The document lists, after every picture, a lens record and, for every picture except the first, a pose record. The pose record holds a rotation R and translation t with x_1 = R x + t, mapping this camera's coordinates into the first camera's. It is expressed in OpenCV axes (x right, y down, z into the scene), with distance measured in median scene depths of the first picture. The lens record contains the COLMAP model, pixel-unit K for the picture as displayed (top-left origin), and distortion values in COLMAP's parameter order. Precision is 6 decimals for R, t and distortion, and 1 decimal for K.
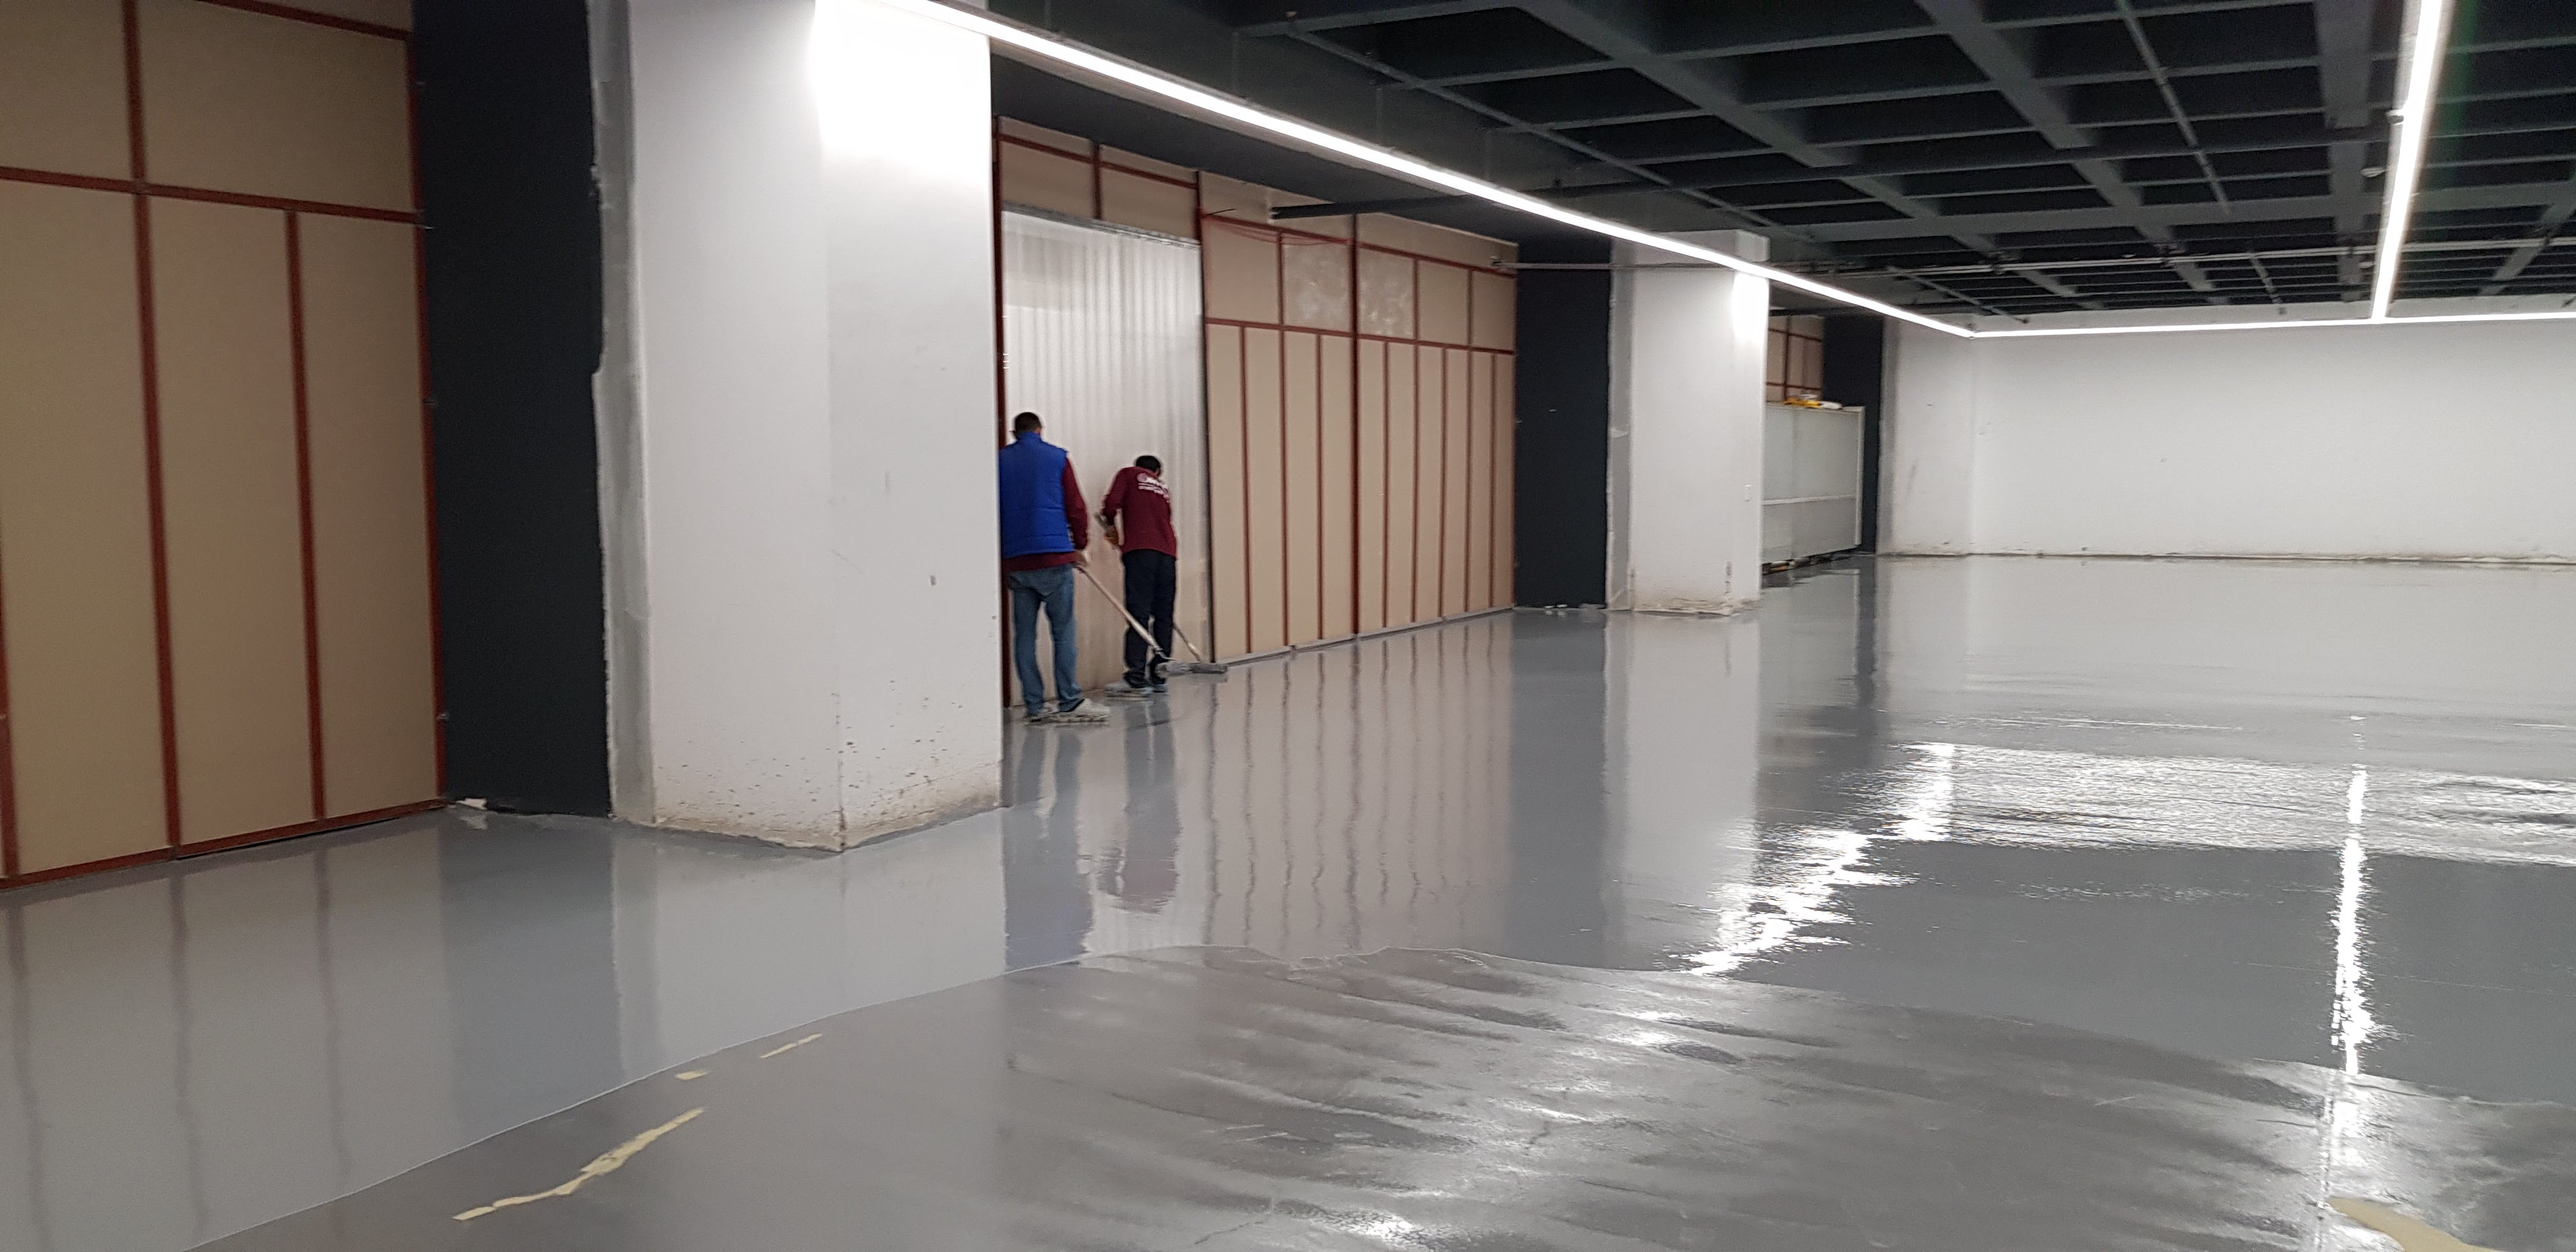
lens RADIAL K [[1975.7, 0, 1290.1], [0, 1975.7, 667.3], [0, 0, 1]] dist [0.077733, -0.129614]
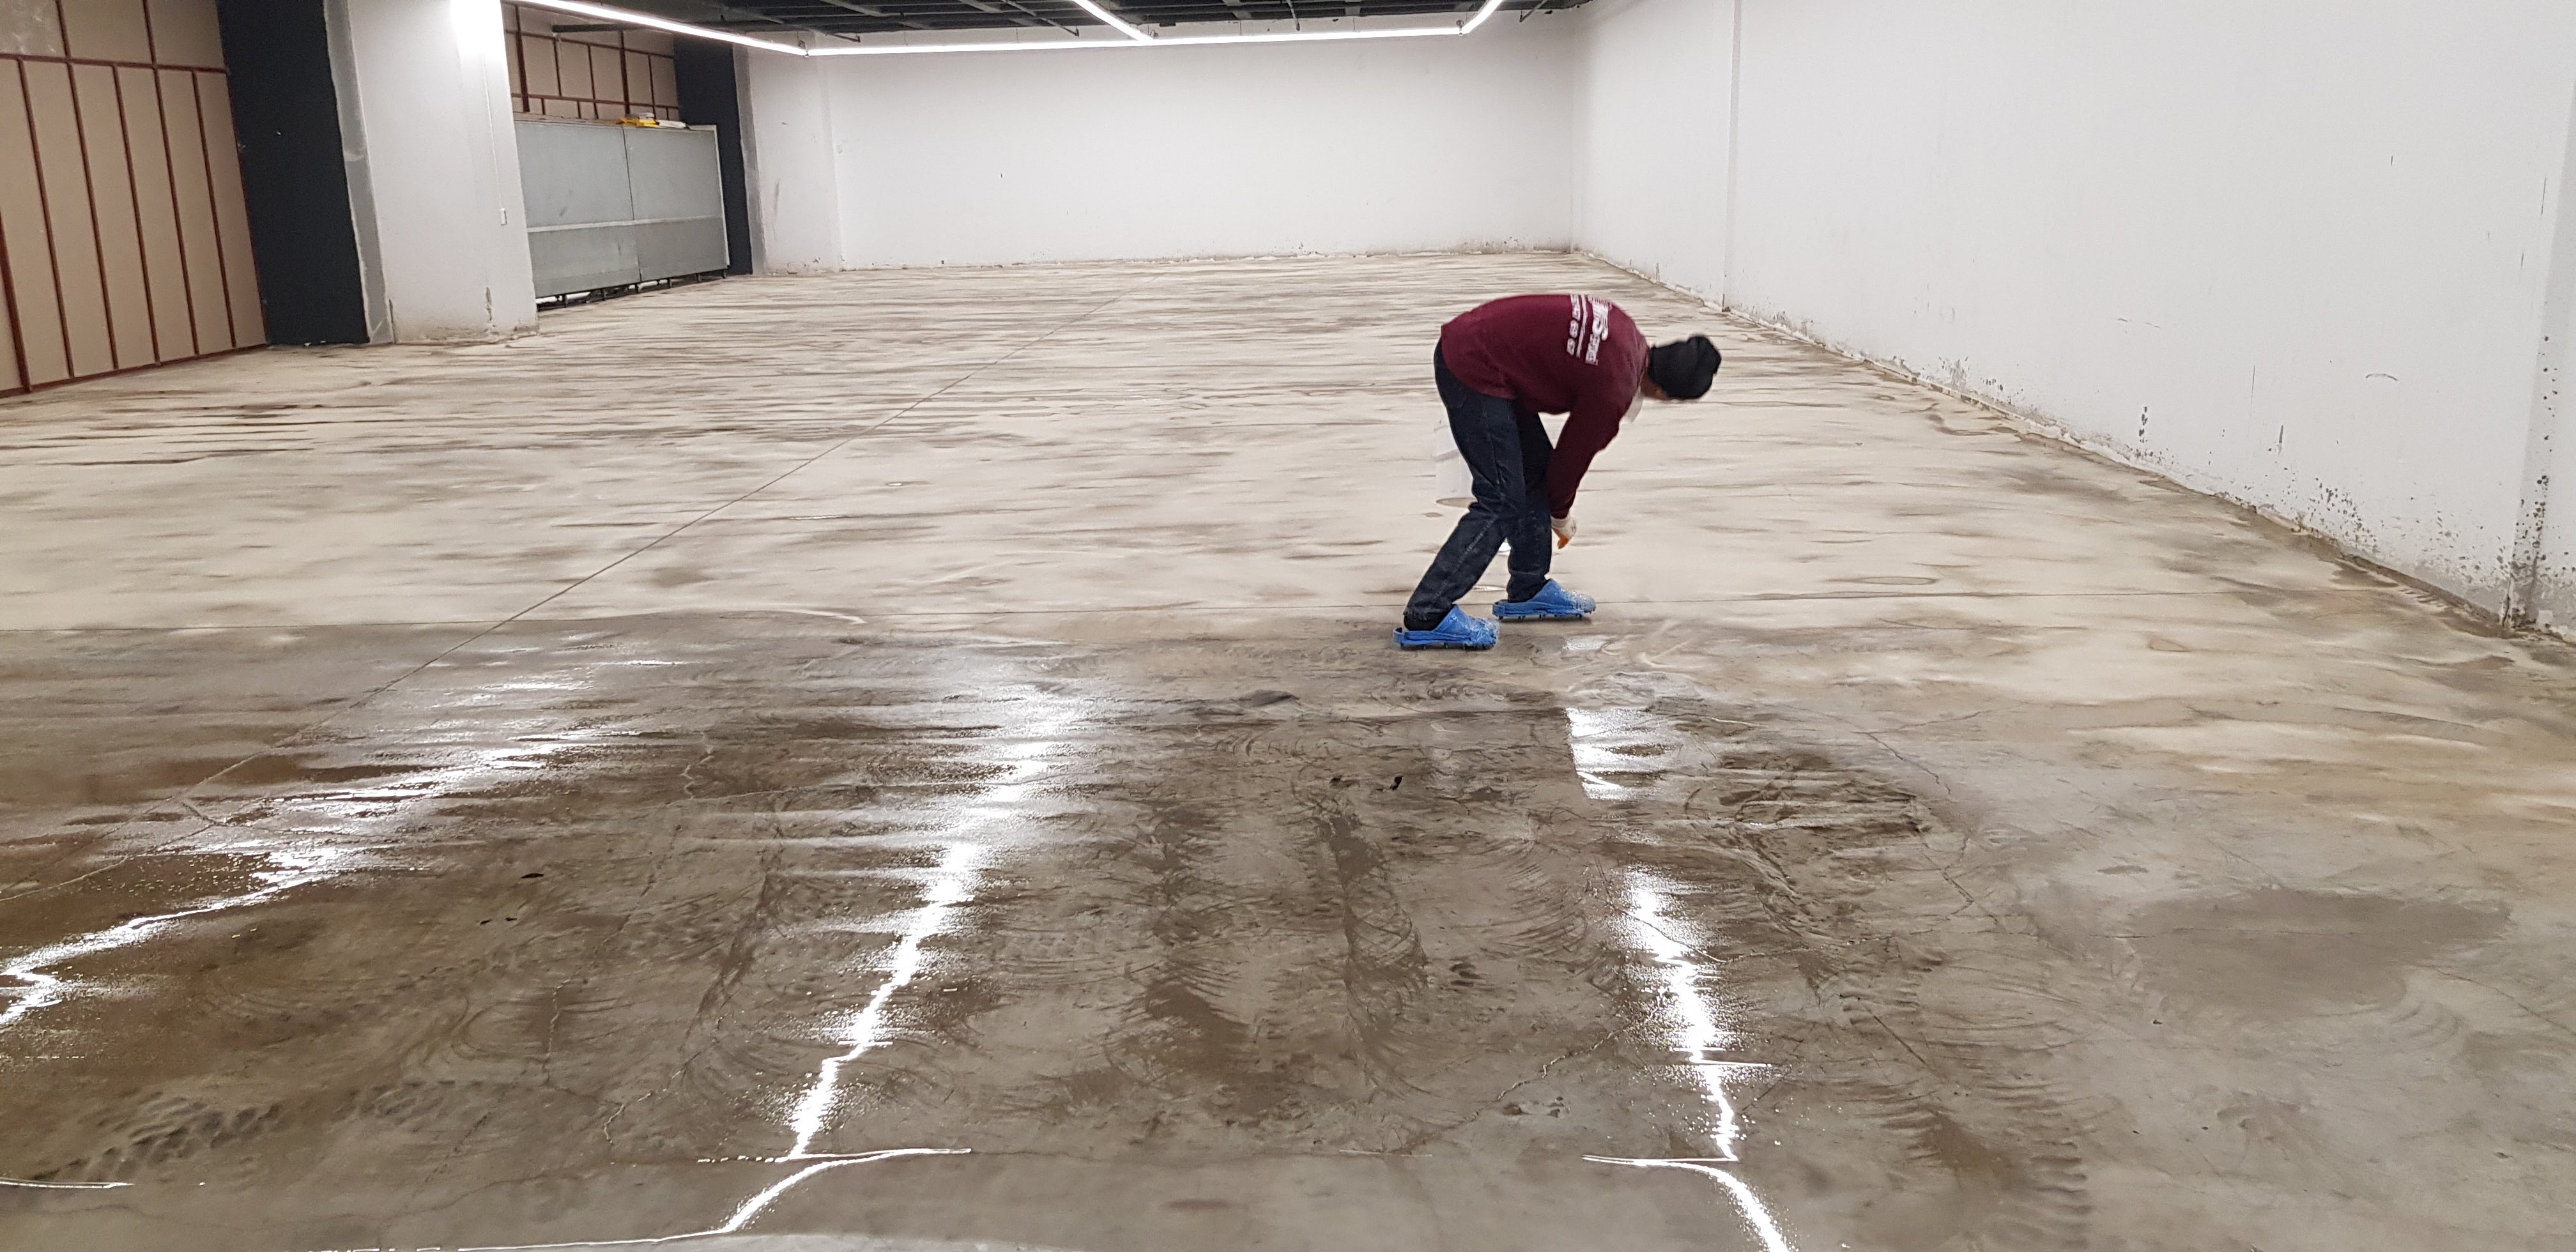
lens RADIAL K [[1975.7, 0, 1248.3], [0, 1975.7, 665.3], [0, 0, 1]] dist [0.077733, -0.129614]
pose [[0.904689, -0.123897, 0.407660, 0.135989], [0.067542, 0.986392, 0.149896, 0.008917], [-0.420684, -0.108075, 0.900747, -0.081065]]
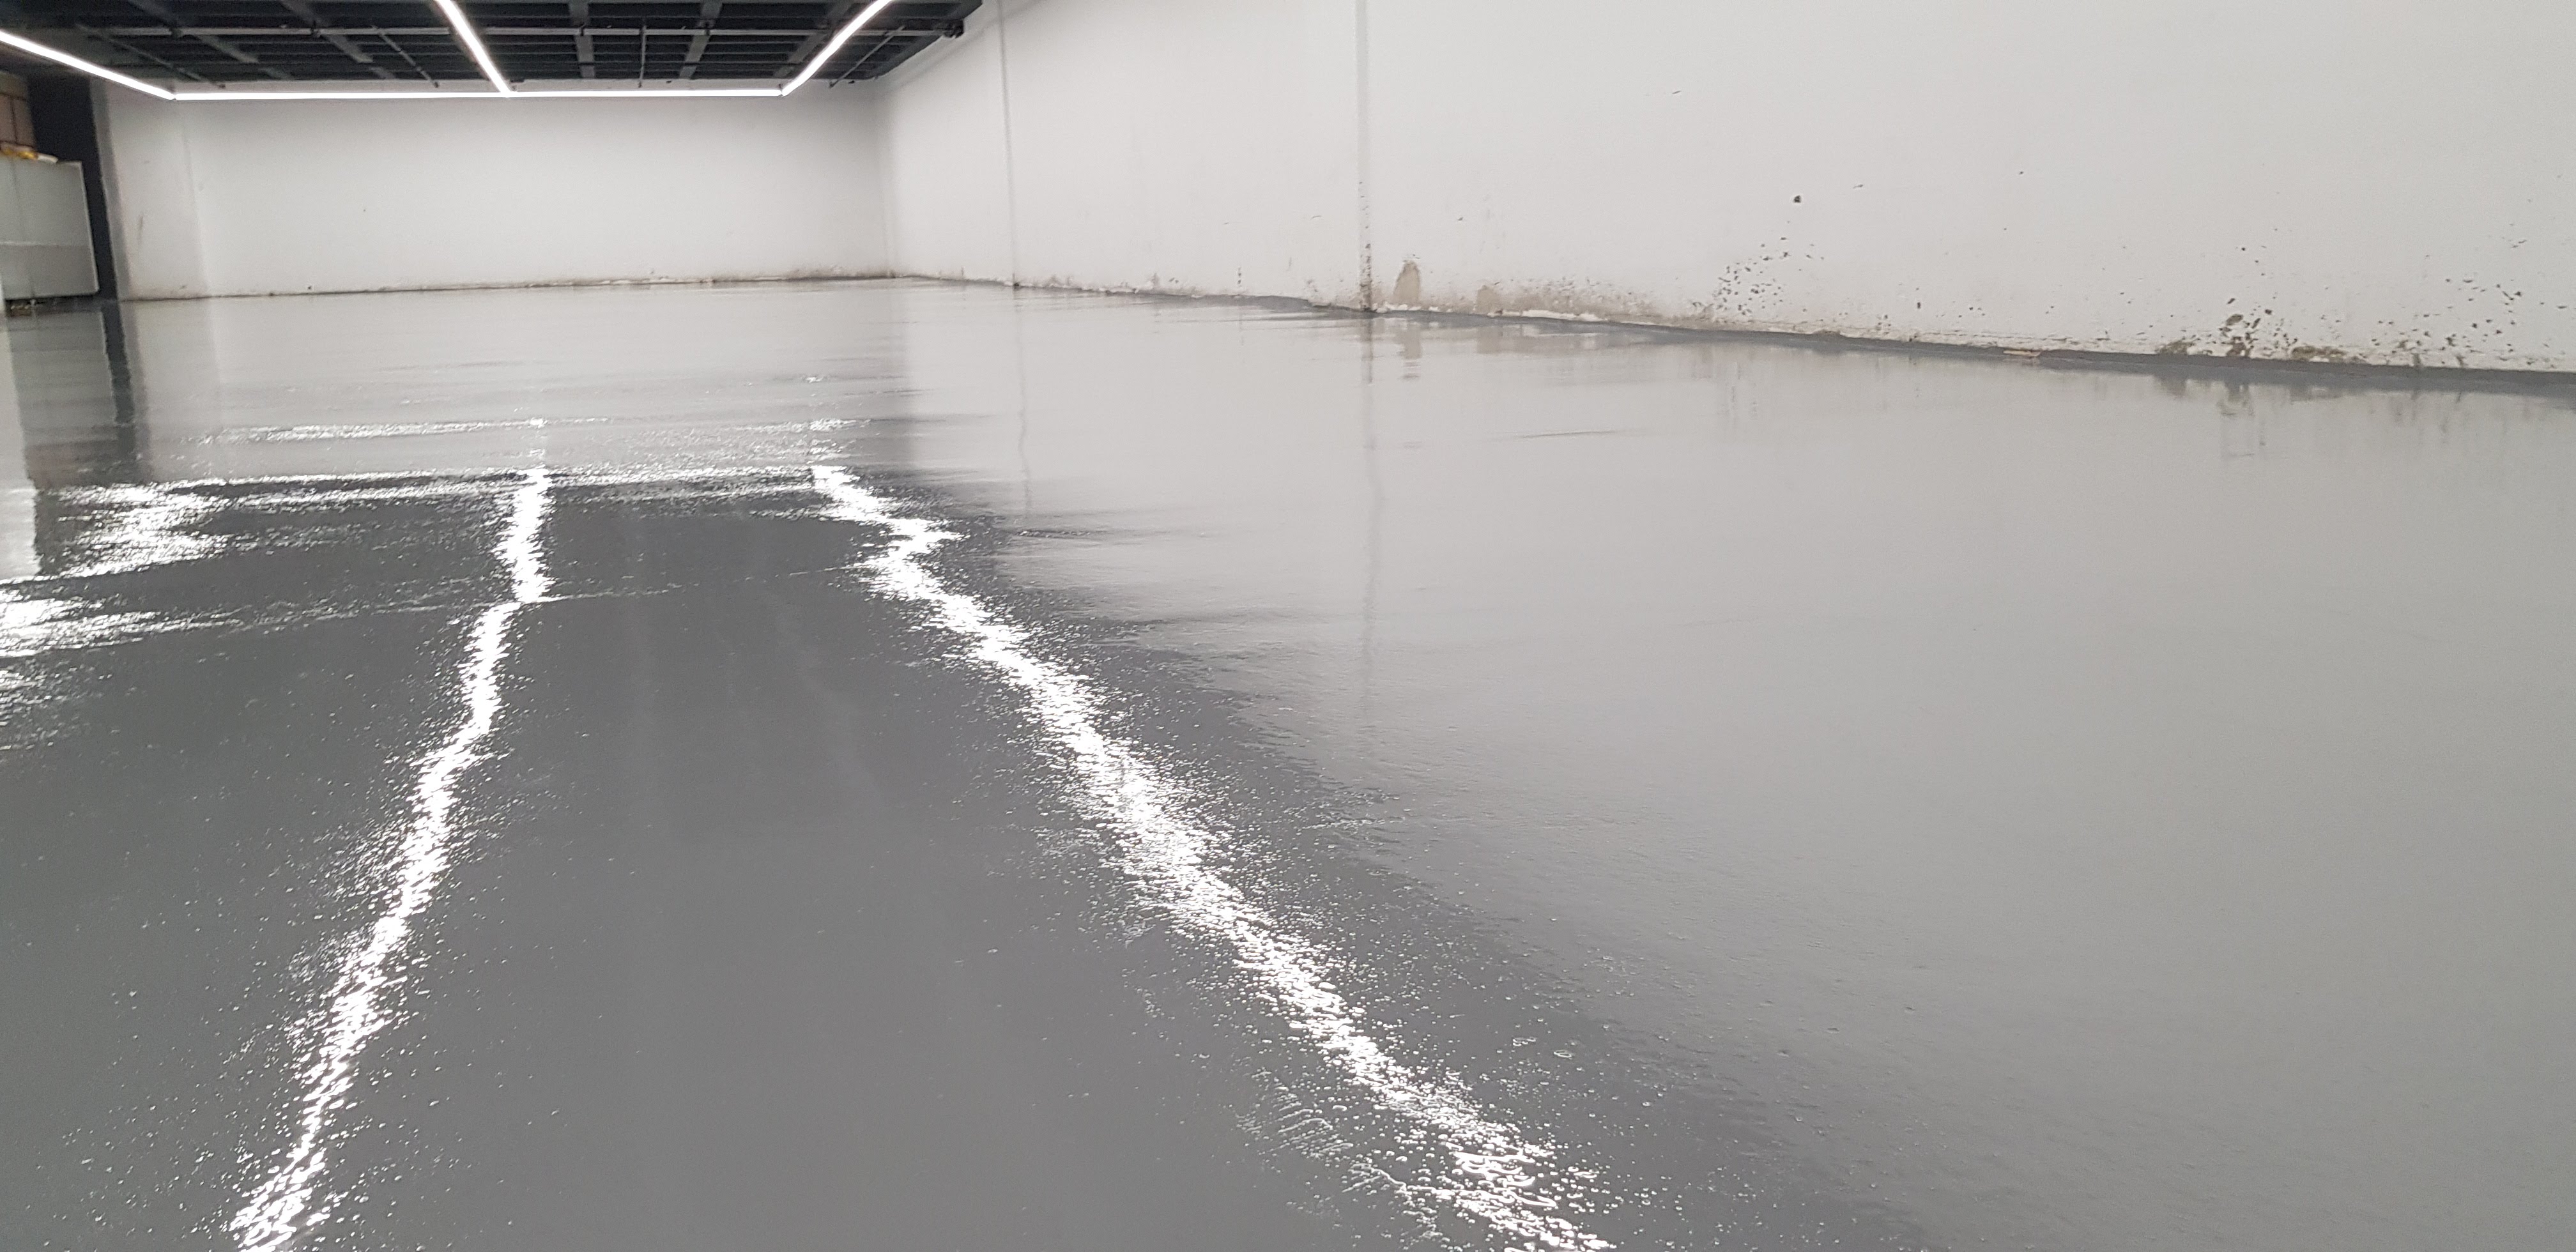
lens RADIAL K [[1975.7, 0, 1268.5], [0, 1975.7, 656.6], [0, 0, 1]] dist [0.077733, -0.129614]
pose [[0.697881, -0.162371, 0.697565, -0.098670], [0.099397, 0.986495, 0.130183, 0.090976], [-0.709283, -0.021517, 0.704596, -0.365155]]
